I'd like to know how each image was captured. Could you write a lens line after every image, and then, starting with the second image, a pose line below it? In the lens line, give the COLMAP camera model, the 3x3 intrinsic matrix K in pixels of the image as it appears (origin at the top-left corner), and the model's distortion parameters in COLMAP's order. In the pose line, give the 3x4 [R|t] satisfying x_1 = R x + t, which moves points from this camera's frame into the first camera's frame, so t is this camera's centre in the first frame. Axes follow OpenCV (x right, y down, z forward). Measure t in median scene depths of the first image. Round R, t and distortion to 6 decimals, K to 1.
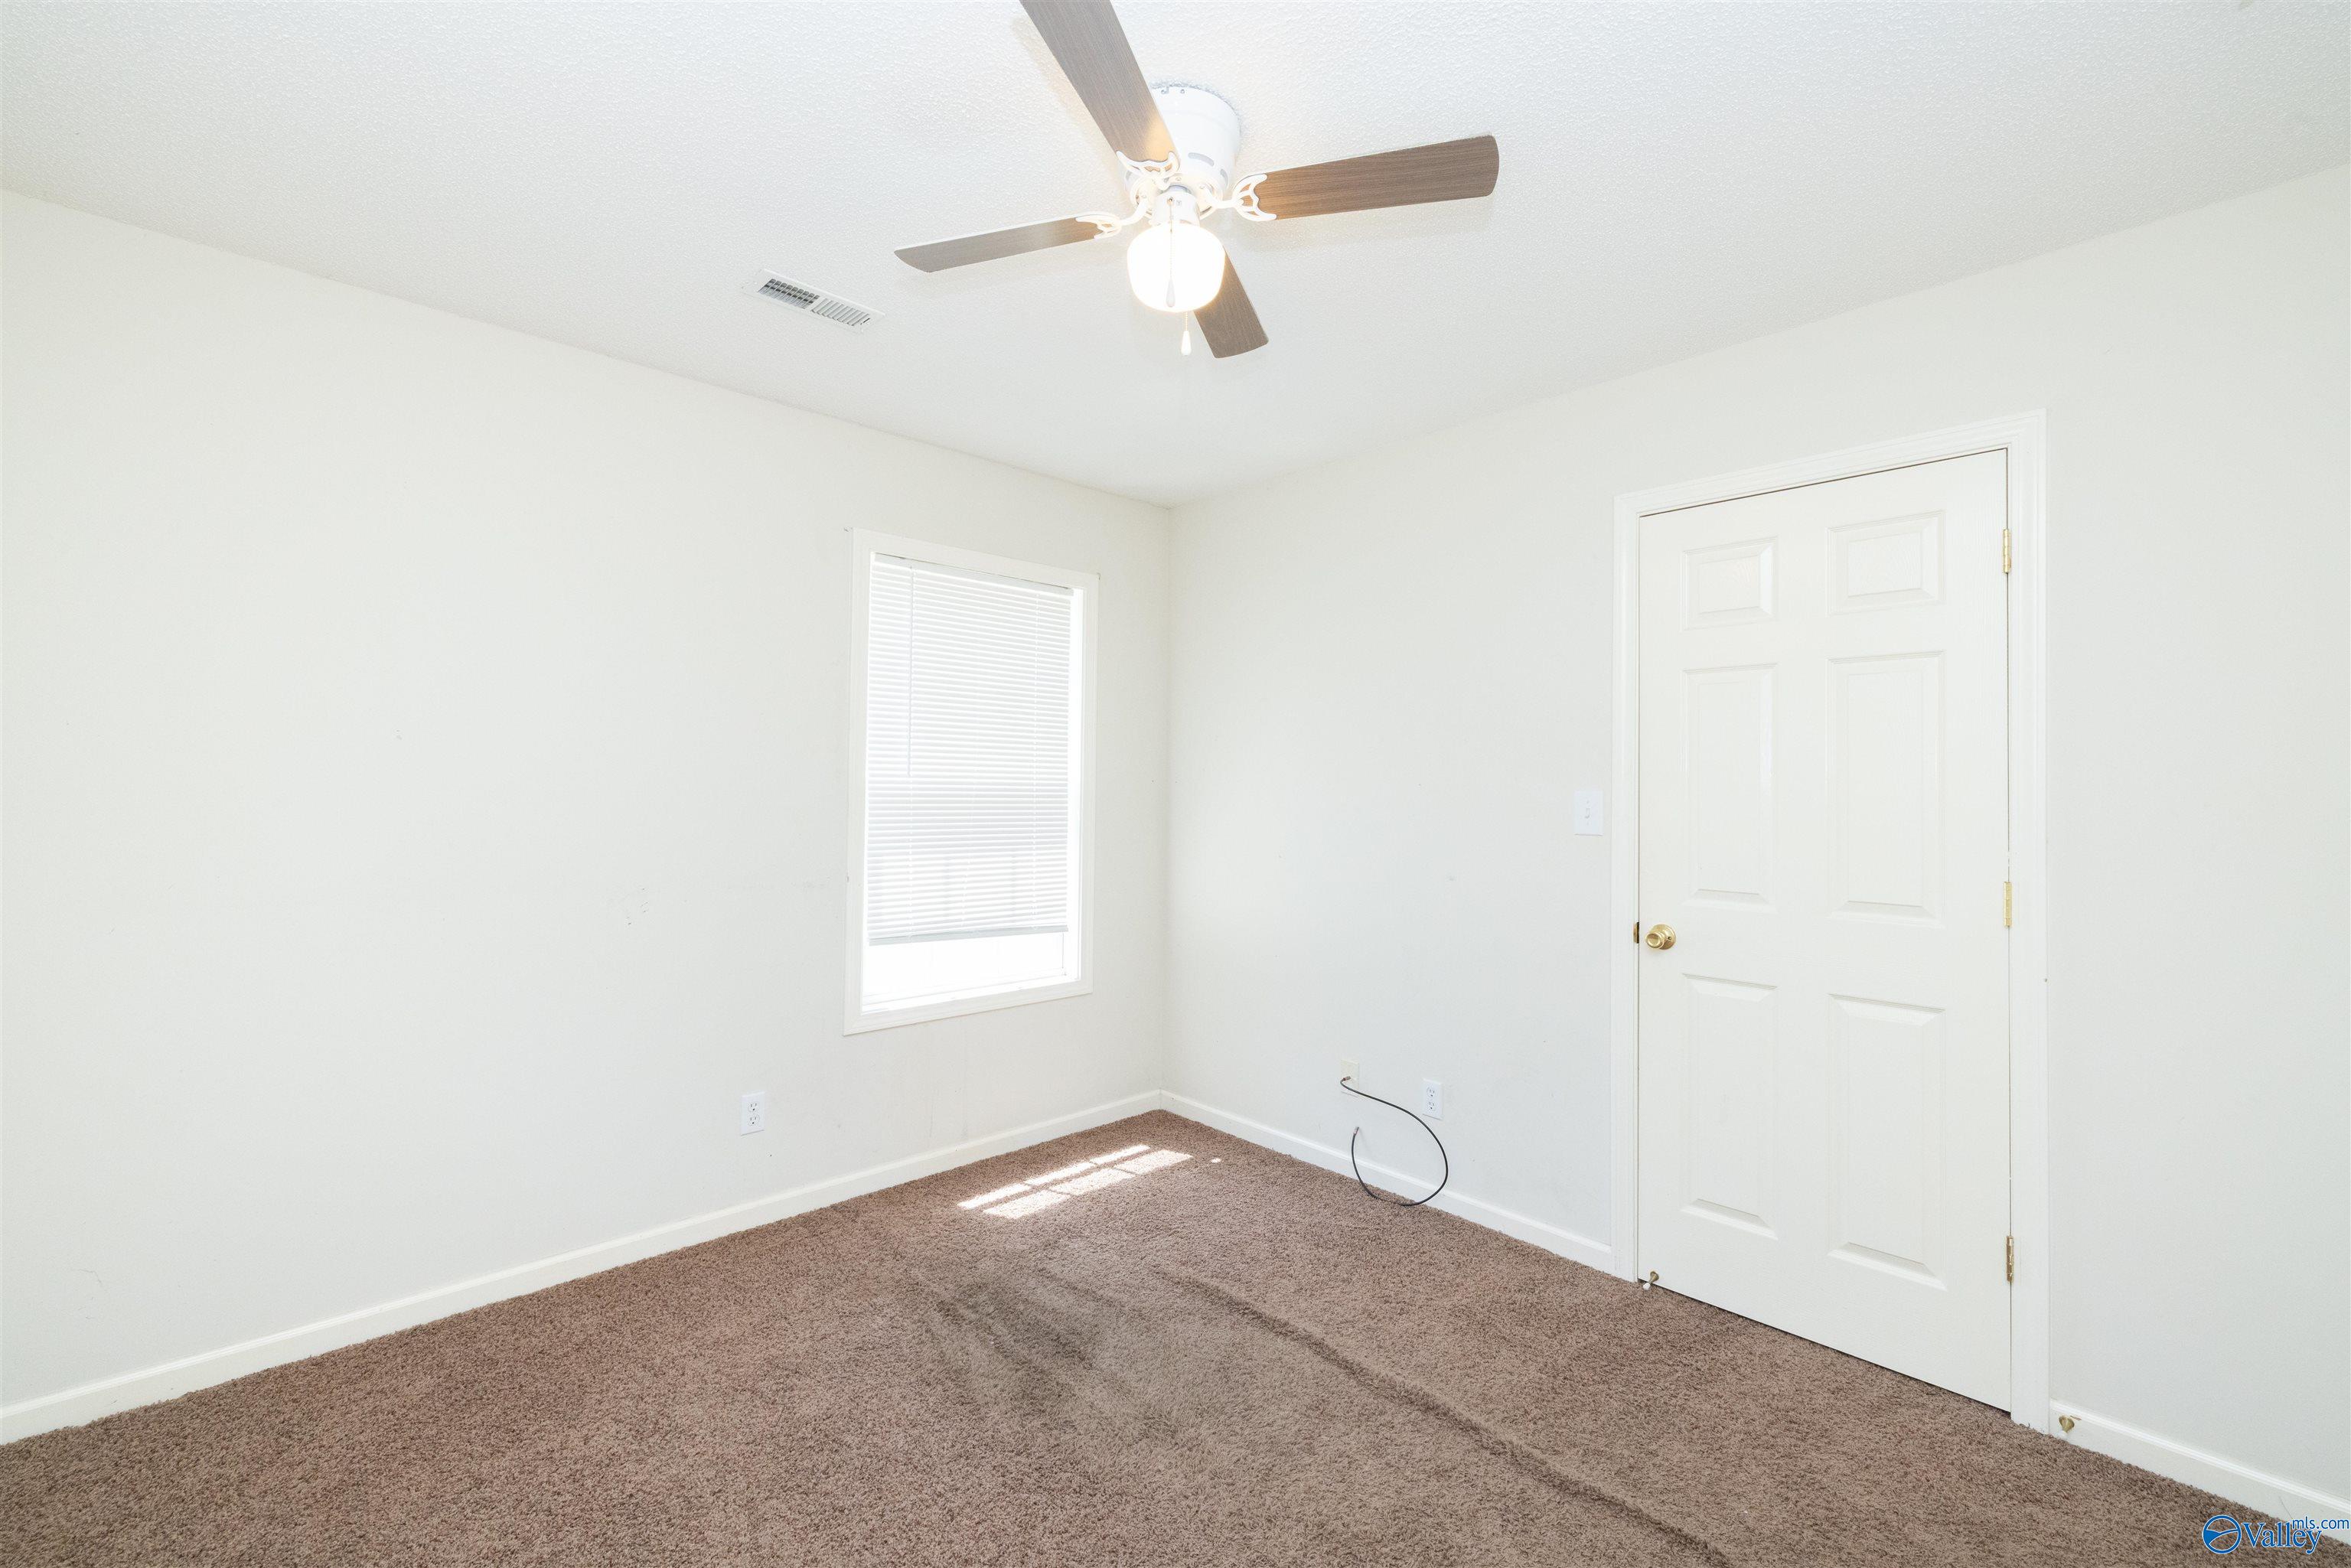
lens RADIAL K [[987.0, 0, 1172.6], [0, 987.0, 770.2], [0, 0, 1]] dist [0.000451, 0.000819]
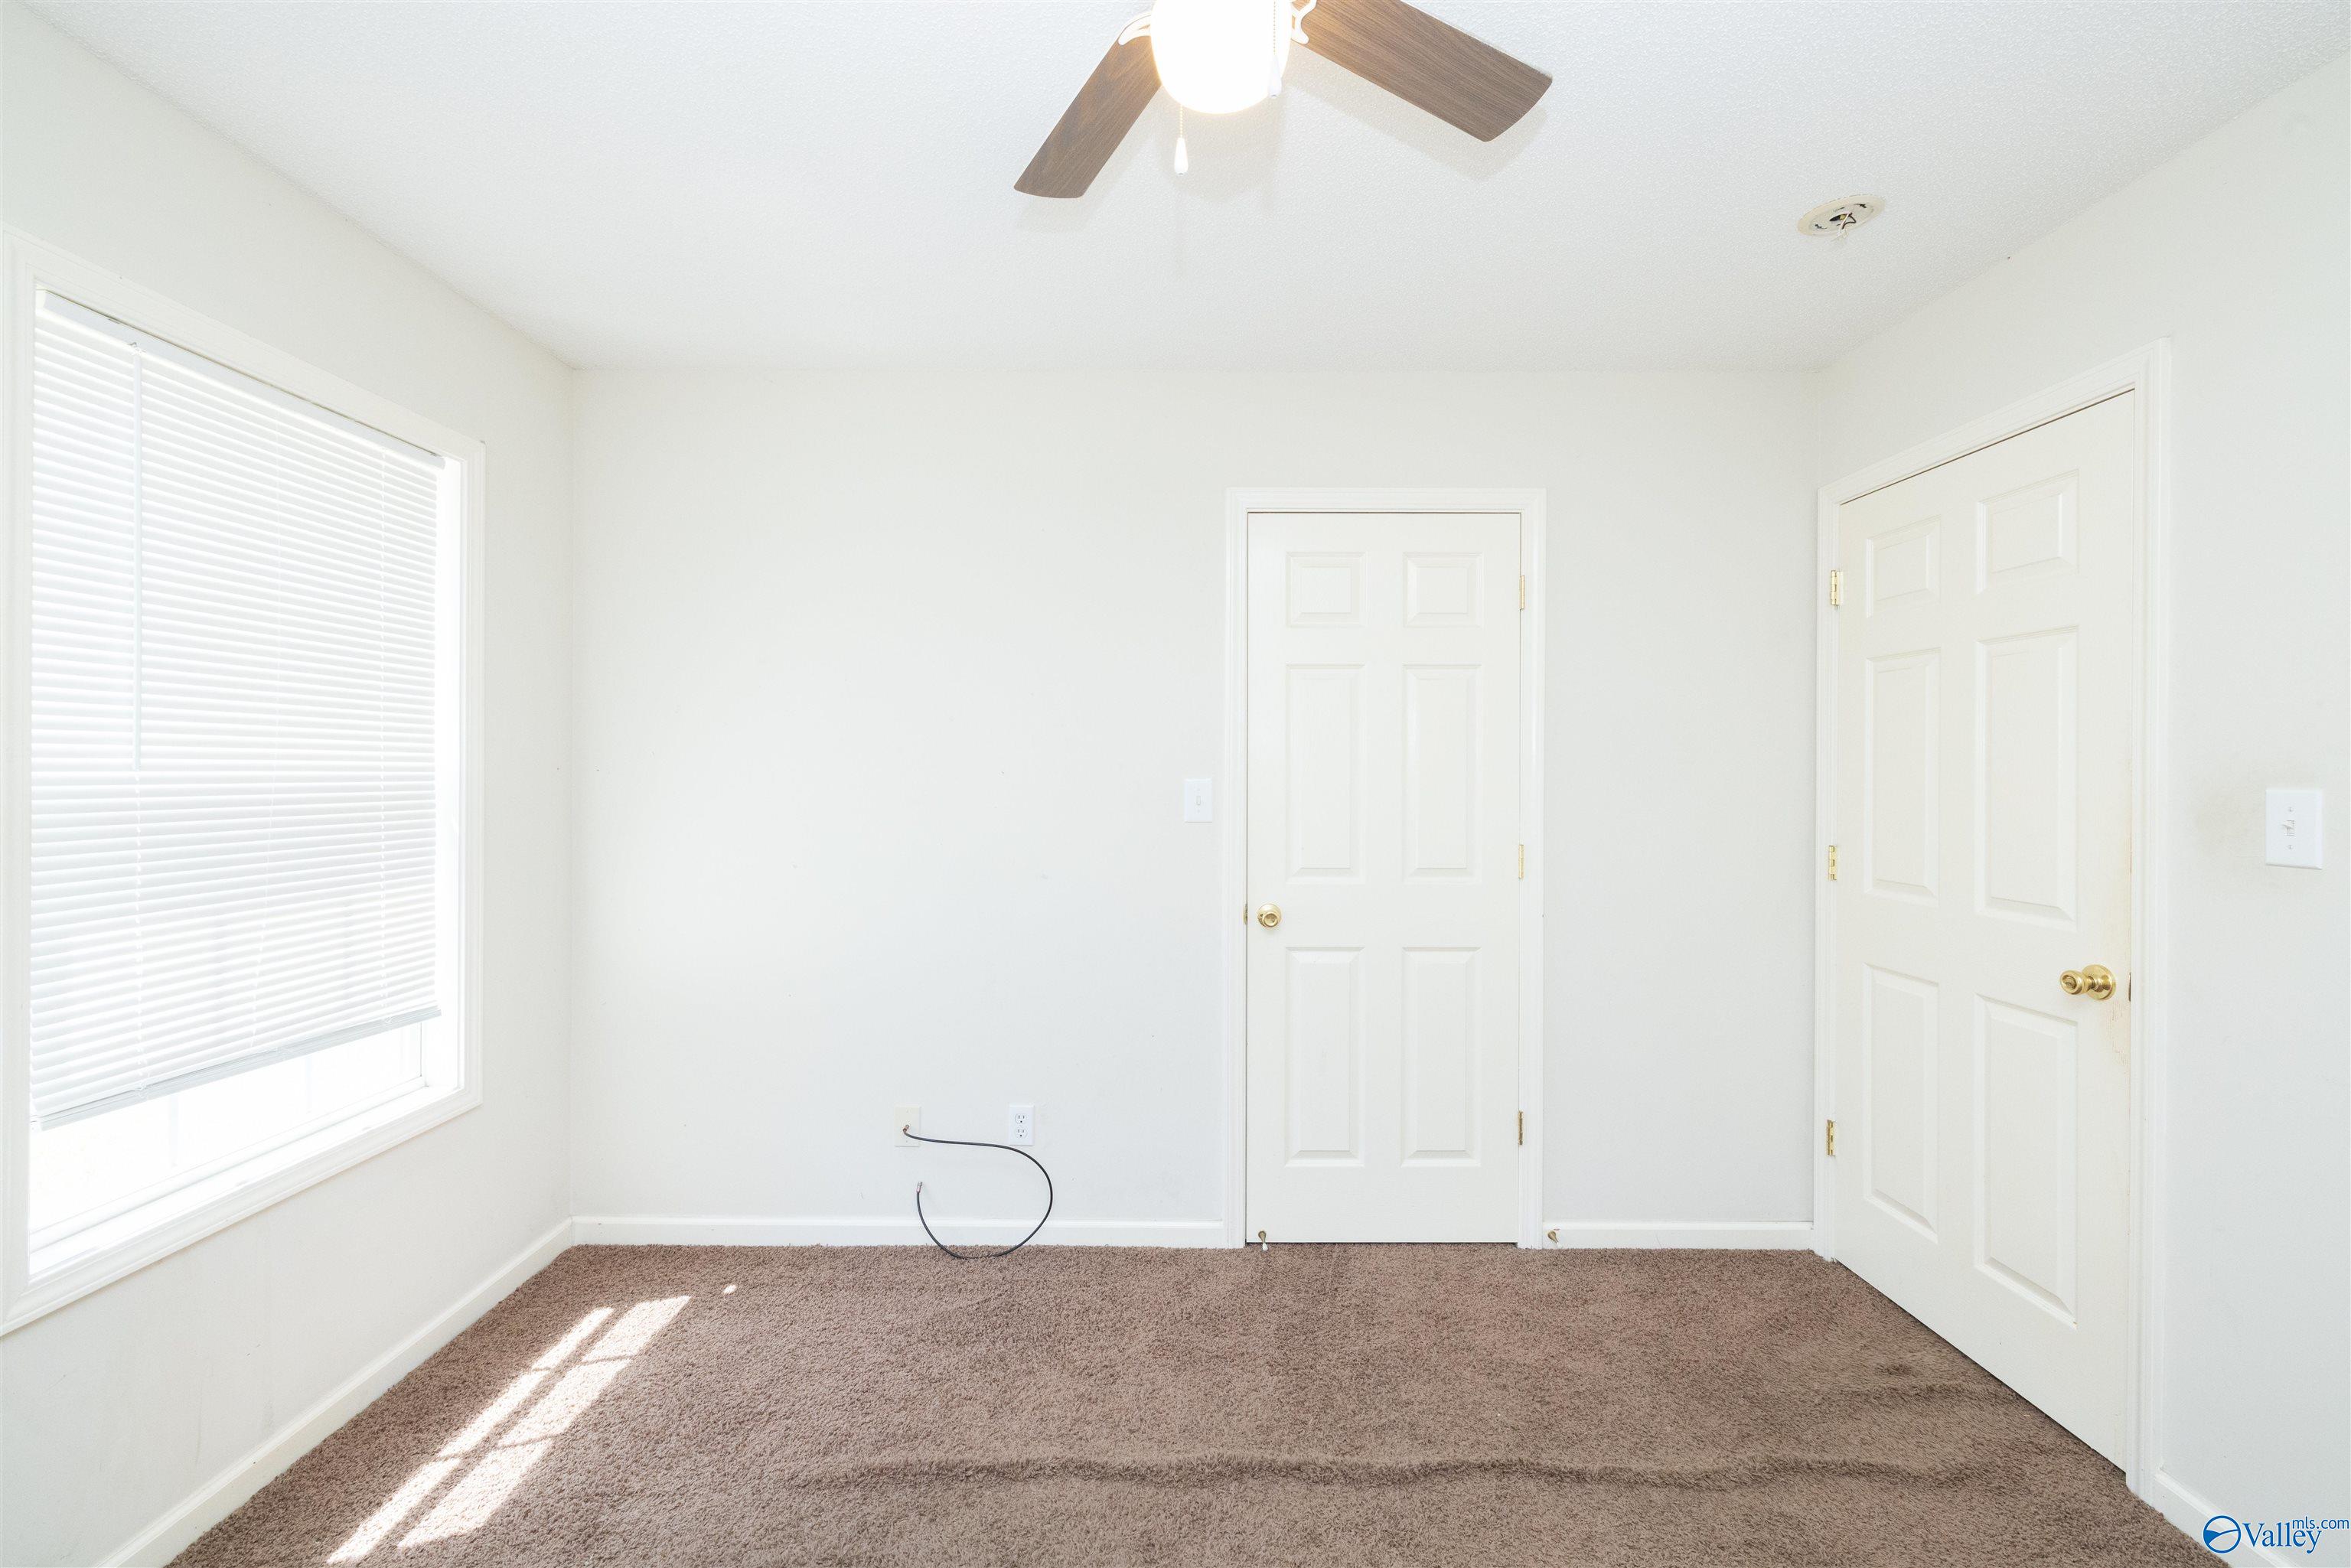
lens RADIAL K [[987.0, 0, 1172.6], [0, 987.0, 770.2], [0, 0, 1]] dist [0.000451, 0.000819]
pose [[0.682731, -0.012749, 0.730559, -0.294548], [-0.007424, 0.999675, 0.024383, -0.010185], [-0.730632, -0.022071, 0.682414, 0.303675]]
